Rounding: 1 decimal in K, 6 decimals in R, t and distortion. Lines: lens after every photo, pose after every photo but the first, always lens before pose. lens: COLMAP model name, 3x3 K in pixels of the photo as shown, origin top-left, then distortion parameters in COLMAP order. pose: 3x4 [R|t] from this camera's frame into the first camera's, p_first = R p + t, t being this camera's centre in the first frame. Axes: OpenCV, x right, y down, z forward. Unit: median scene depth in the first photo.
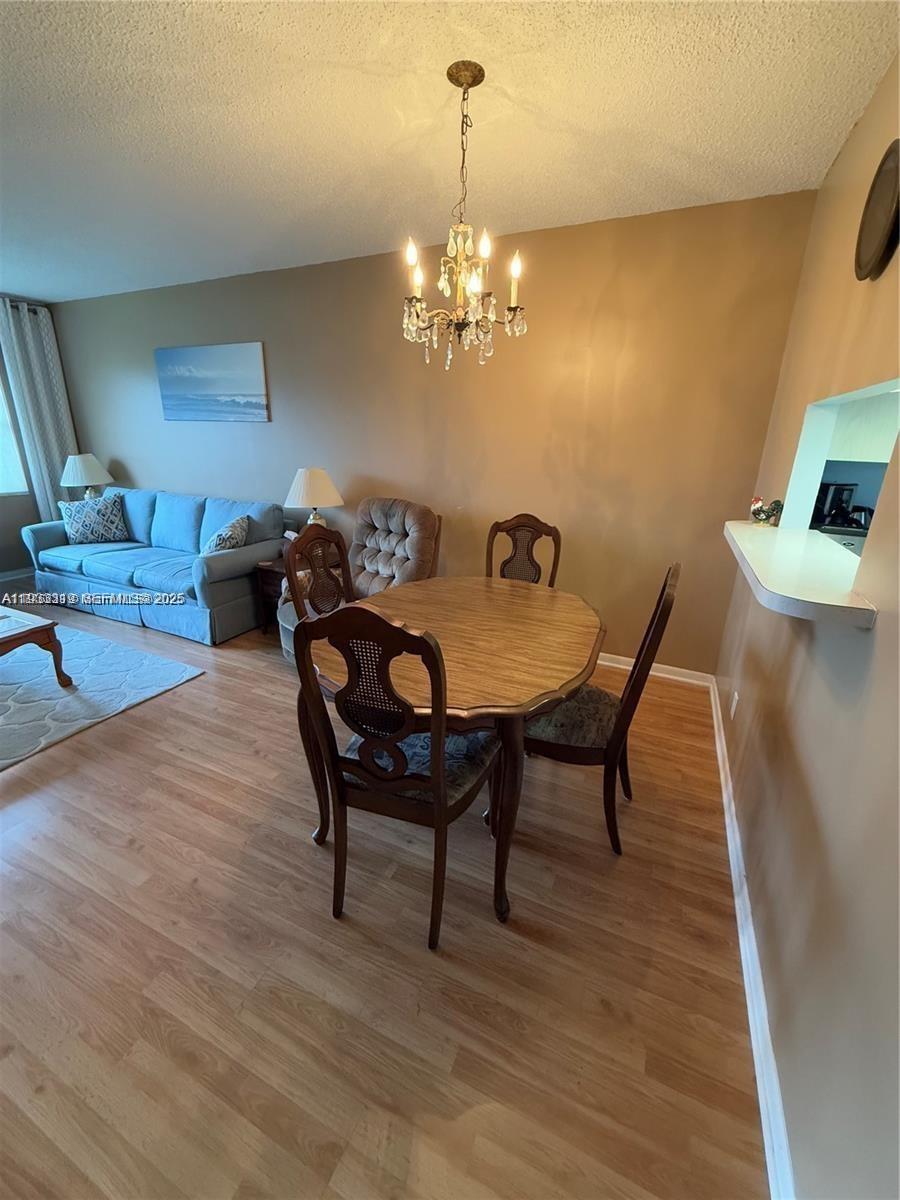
lens RADIAL K [[481.8, 0, 449.8], [0, 481.8, 596.8], [0, 0, 1]] dist [0.002474, -0.000140]
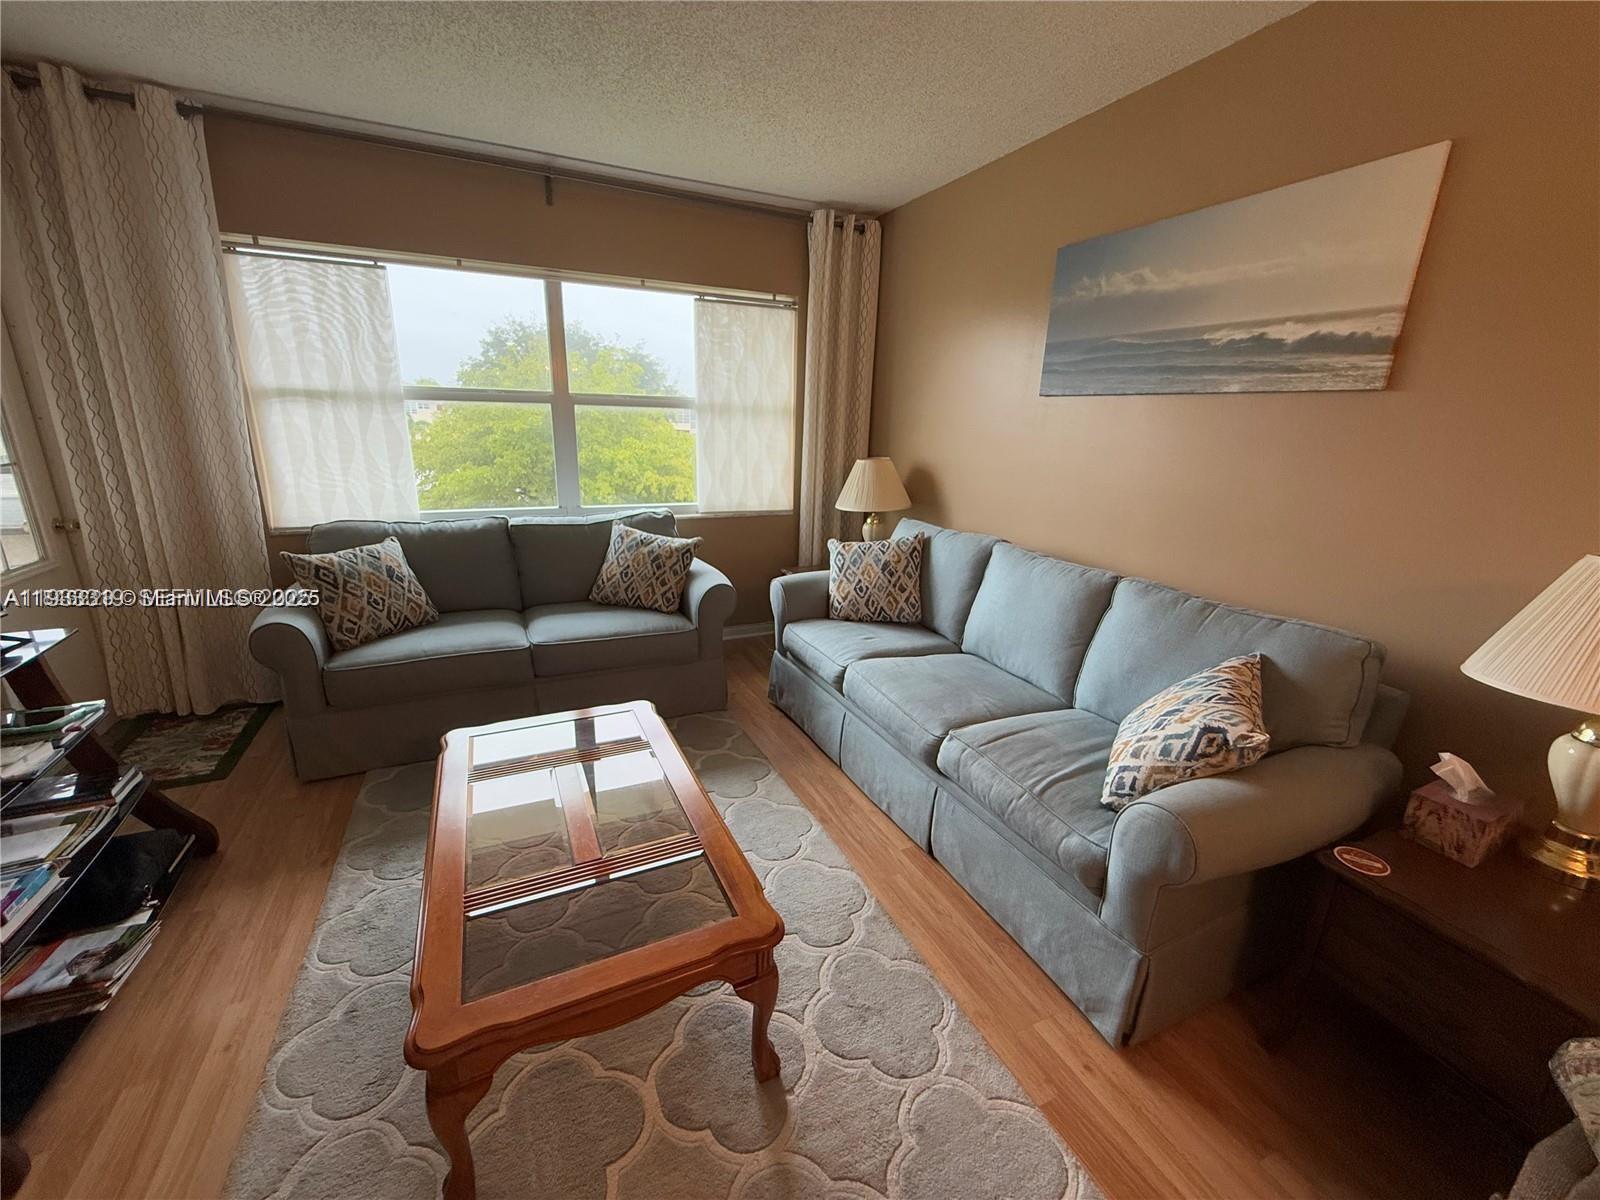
lens RADIAL K [[642.4, 0, 797.2], [0, 642.4, 598.0], [0, 0, 1]] dist [0.002474, -0.000140]
pose [[0.764644, 0.171375, -0.621249, -0.354025], [-0.208826, 0.977870, 0.012725, -0.130968], [0.609682, 0.120003, 0.783510, 0.386397]]
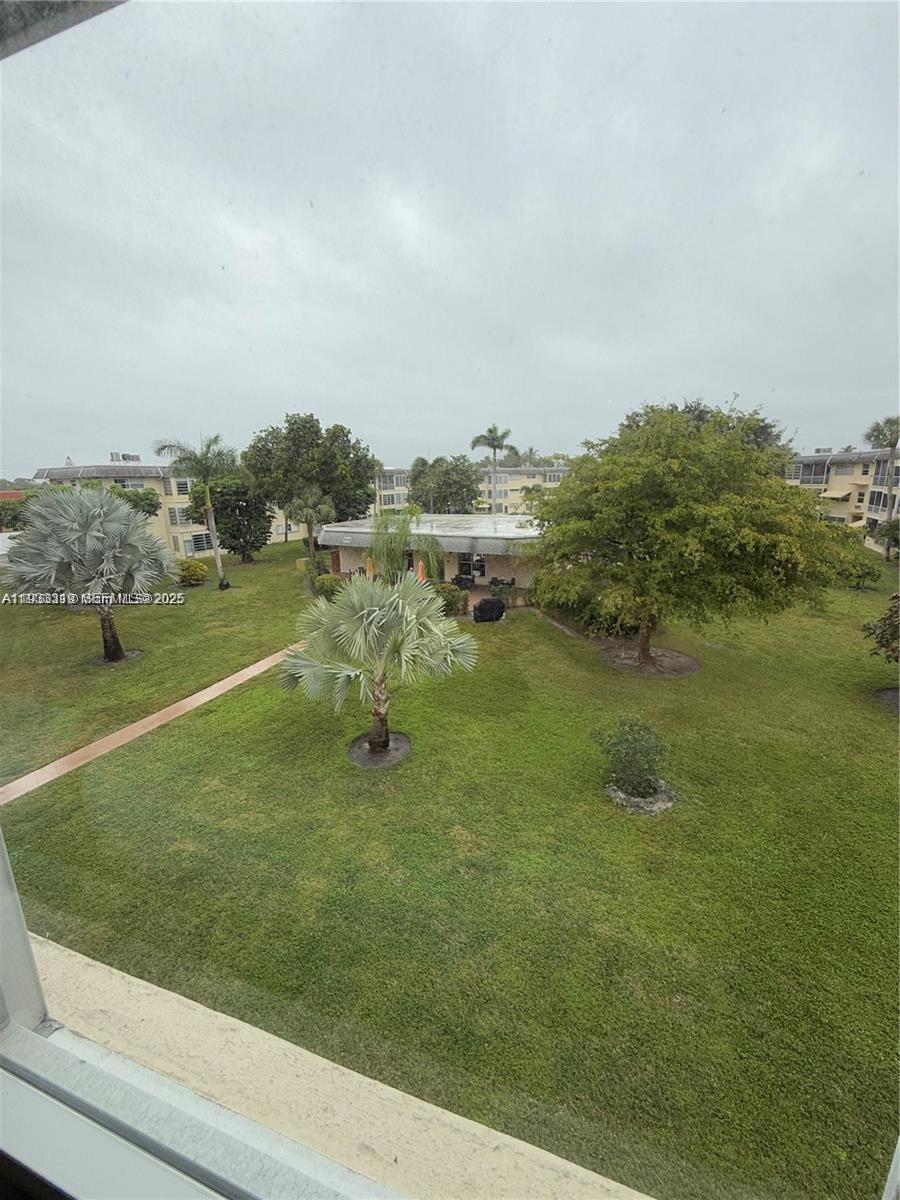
lens RADIAL K [[481.8, 0, 448.1], [0, 481.8, 594.8], [0, 0, 1]] dist [0.002474, -0.000140]
pose [[0.097631, 0.208274, -0.973185, -0.539139], [-0.290702, 0.941179, 0.172261, -0.169614], [0.951820, 0.266089, 0.152434, 0.520681]]
